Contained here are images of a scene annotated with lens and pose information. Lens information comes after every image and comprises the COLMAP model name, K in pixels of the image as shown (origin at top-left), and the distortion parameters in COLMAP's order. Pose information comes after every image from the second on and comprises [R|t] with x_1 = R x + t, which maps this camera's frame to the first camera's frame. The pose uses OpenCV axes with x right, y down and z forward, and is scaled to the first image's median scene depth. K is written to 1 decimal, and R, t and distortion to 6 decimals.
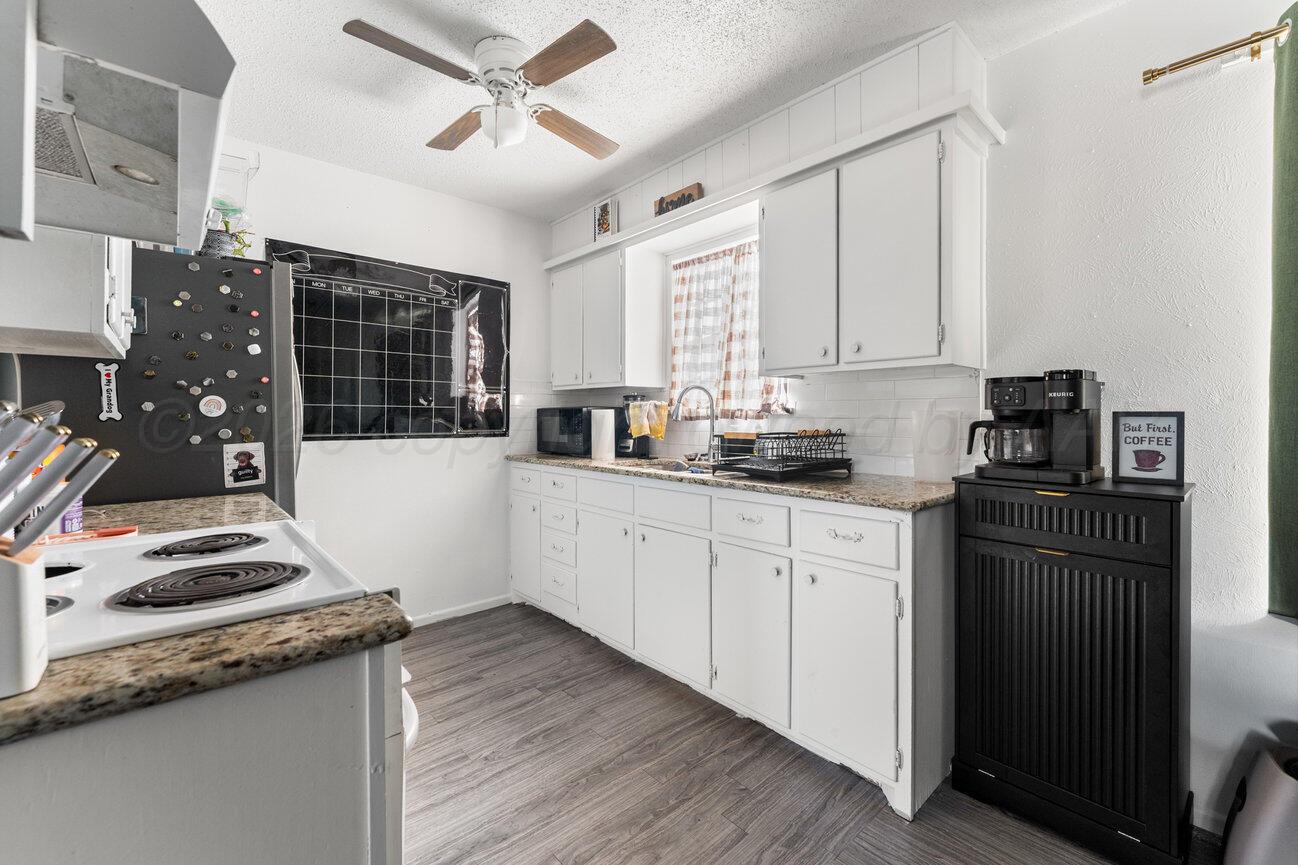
lens RADIAL K [[528.1, 0, 649.6], [0, 528.1, 415.3], [0, 0, 1]] dist [0.002111, 0.000247]
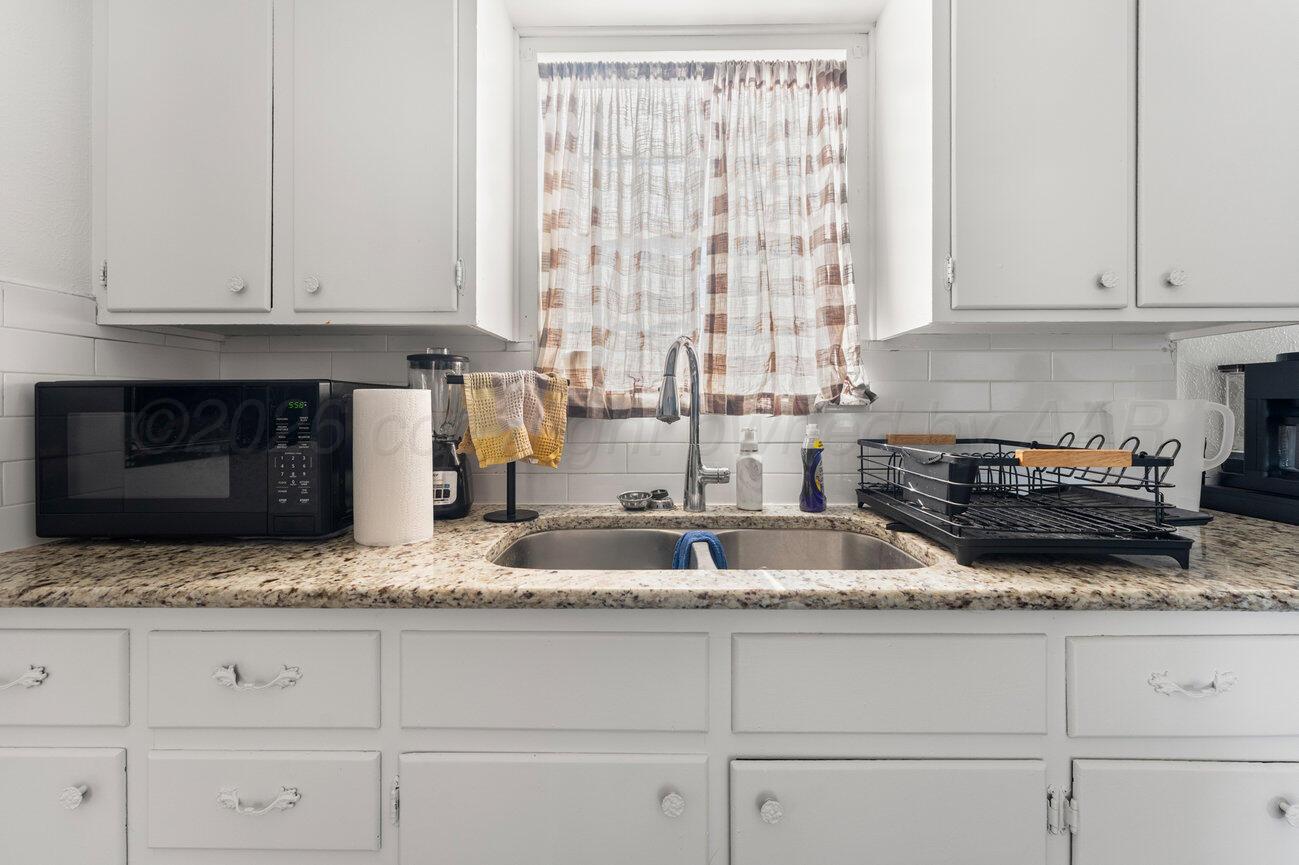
lens RADIAL K [[528.5, 0, 650.1], [0, 528.5, 415.3], [0, 0, 1]] dist [0.002111, 0.000247]
pose [[0.679746, -0.004720, 0.733433, -0.254573], [0.001142, 0.999985, 0.005376, 0.005210], [-0.733447, -0.002817, 0.679741, 0.747958]]
